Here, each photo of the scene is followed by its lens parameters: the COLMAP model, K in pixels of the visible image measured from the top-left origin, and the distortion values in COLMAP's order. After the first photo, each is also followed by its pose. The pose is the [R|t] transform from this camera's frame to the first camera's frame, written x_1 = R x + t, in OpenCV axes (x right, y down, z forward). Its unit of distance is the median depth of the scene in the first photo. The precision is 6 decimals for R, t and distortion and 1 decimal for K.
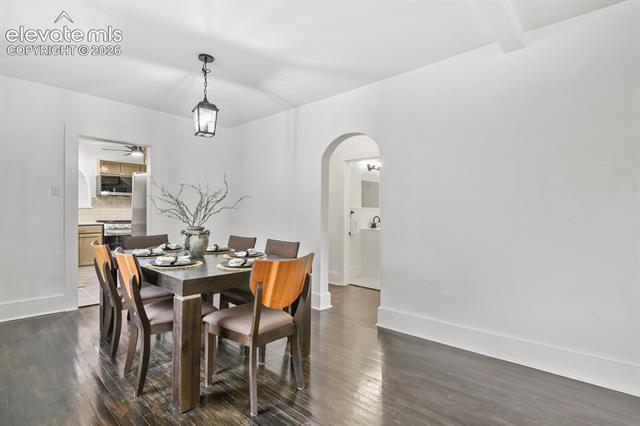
lens RADIAL K [[311.5, 0, 317.2], [0, 311.5, 214.0], [0, 0, 1]] dist [-0.002460, -0.003821]
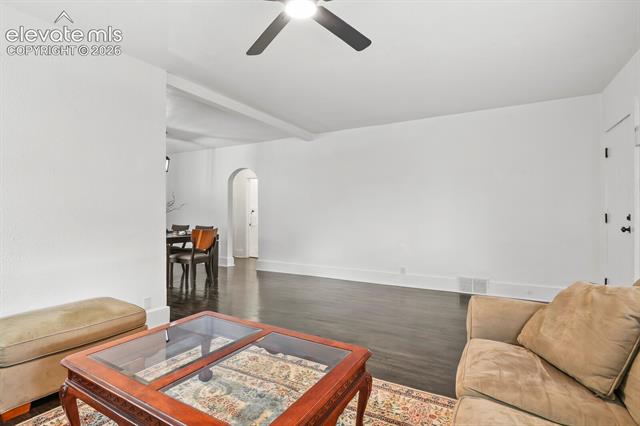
lens RADIAL K [[311.5, 0, 326.5], [0, 311.5, 211.0], [0, 0, 1]] dist [-0.002460, -0.003821]
pose [[0.966986, -0.003167, 0.254811, 0.122850], [0.005062, 0.999964, -0.006782, 0.009704], [-0.254781, 0.007848, 0.966967, -0.997620]]
